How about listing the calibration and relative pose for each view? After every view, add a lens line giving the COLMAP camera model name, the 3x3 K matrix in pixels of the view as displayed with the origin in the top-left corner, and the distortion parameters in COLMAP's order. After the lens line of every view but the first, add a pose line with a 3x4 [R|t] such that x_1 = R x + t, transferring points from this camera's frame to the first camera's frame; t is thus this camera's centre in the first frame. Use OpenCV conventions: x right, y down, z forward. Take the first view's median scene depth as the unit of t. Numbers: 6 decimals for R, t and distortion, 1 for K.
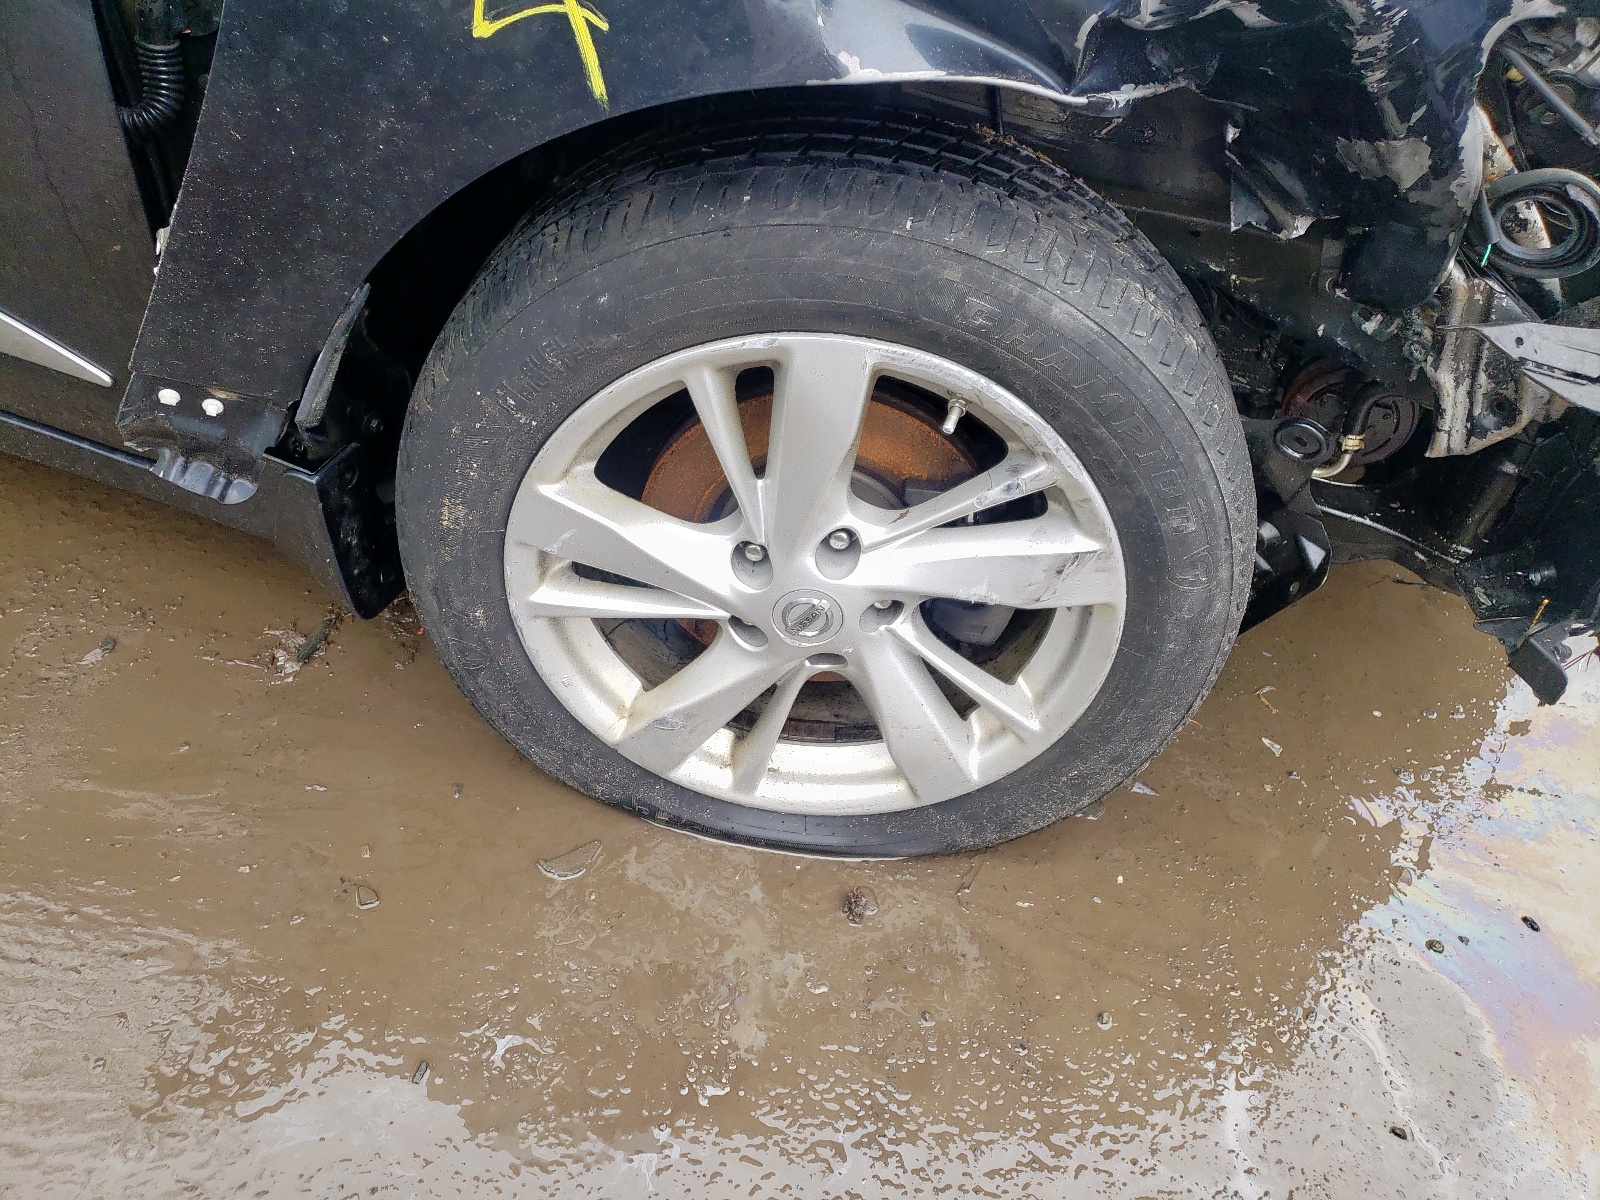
lens RADIAL K [[1222.7, 0, 812.1], [0, 1222.7, 603.0], [0, 0, 1]] dist [0.071707, -0.063896]
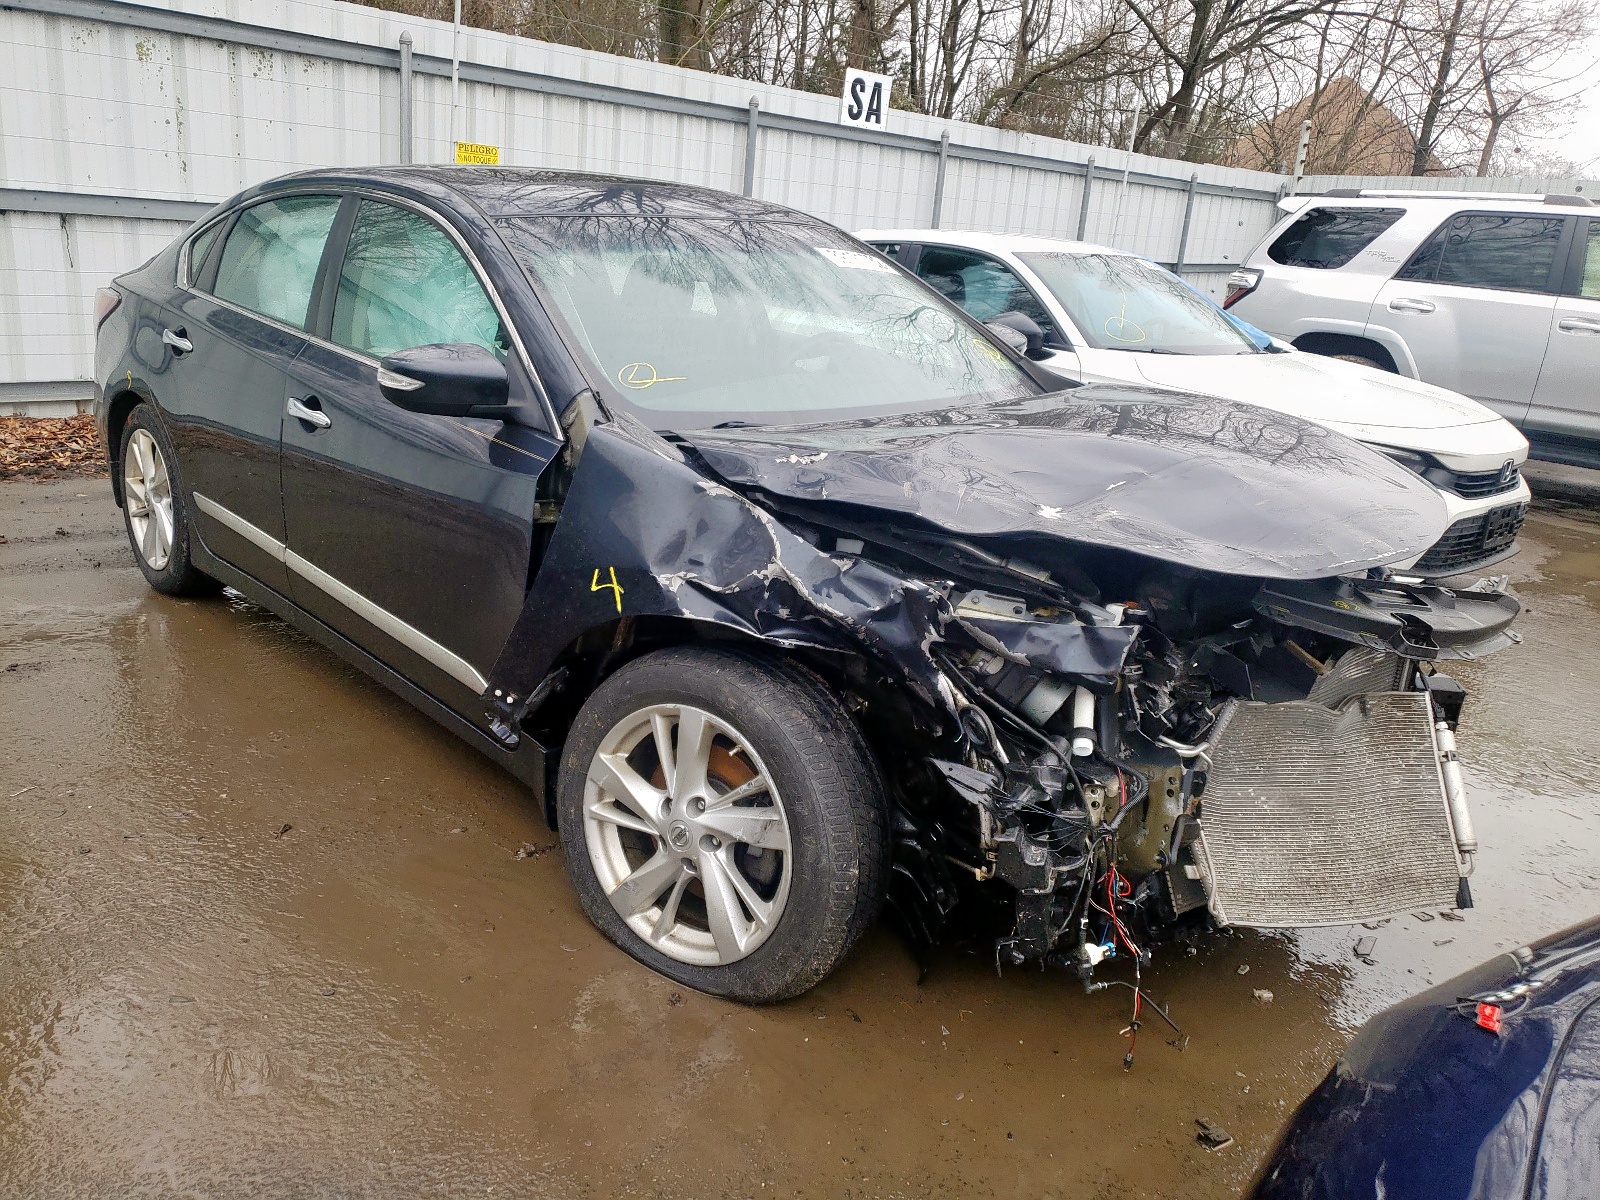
lens RADIAL K [[1222.7, 0, 812.1], [0, 1222.7, 603.0], [0, 0, 1]] dist [0.071707, -0.063896]
pose [[0.884843, 0.130803, -0.447150, 1.278657], [-0.336631, 0.843009, -0.419541, 0.567058], [0.322074, 0.521752, 0.789964, -1.049084]]
